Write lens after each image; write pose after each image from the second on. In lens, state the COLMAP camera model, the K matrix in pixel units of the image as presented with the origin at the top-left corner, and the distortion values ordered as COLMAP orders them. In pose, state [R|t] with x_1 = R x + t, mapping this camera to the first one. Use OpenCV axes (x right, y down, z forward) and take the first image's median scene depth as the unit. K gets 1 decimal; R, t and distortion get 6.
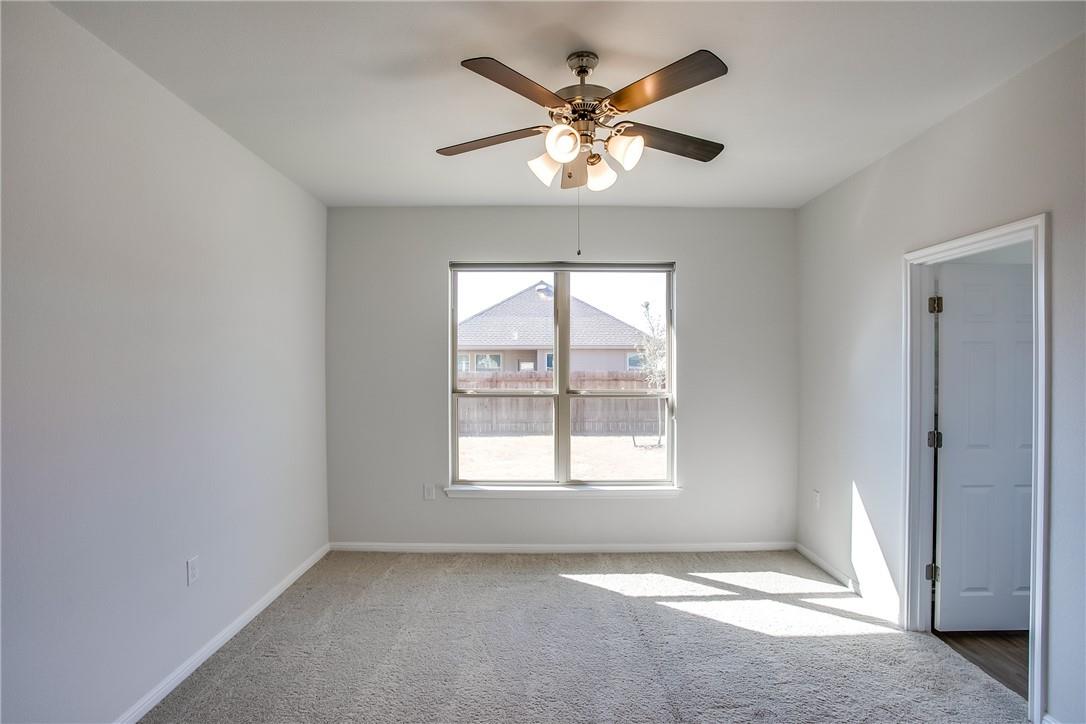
lens RADIAL K [[524.0, 0, 539.2], [0, 524.0, 366.0], [0, 0, 1]] dist [-0.084570, 0.038397]
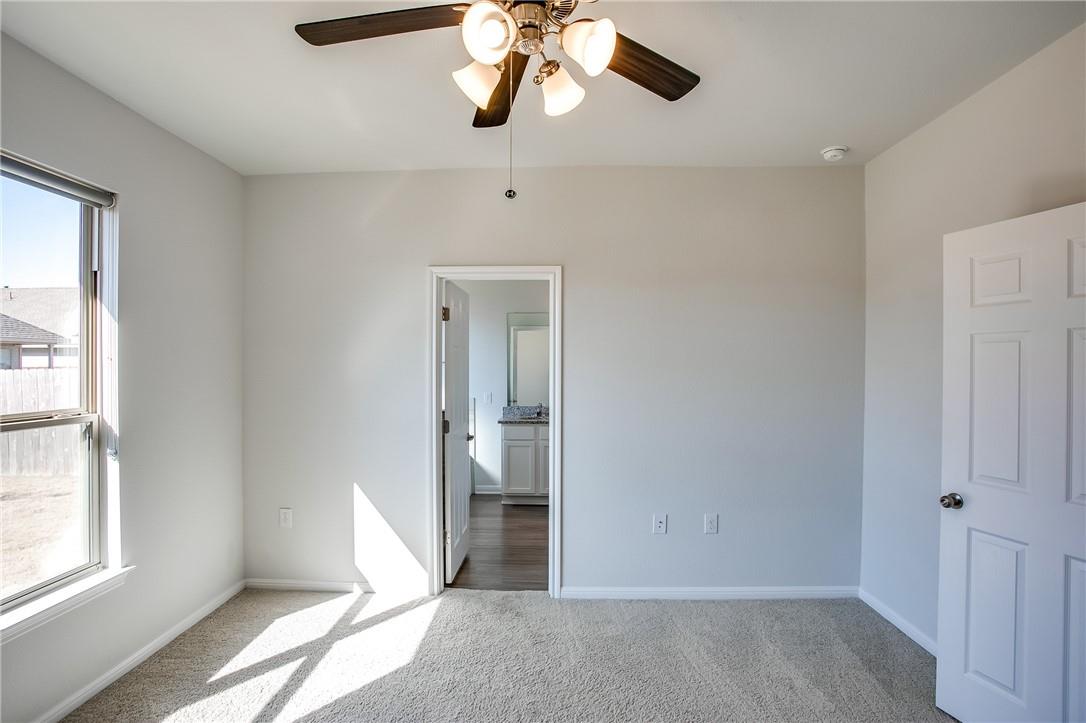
lens RADIAL K [[524.0, 0, 539.2], [0, 524.0, 365.5], [0, 0, 1]] dist [-0.084570, 0.038397]
pose [[0.045256, -0.000664, 0.998975, -0.364817], [0.006160, 0.999981, 0.000386, 0.002140], [-0.998956, 0.006136, 0.045259, 0.602017]]
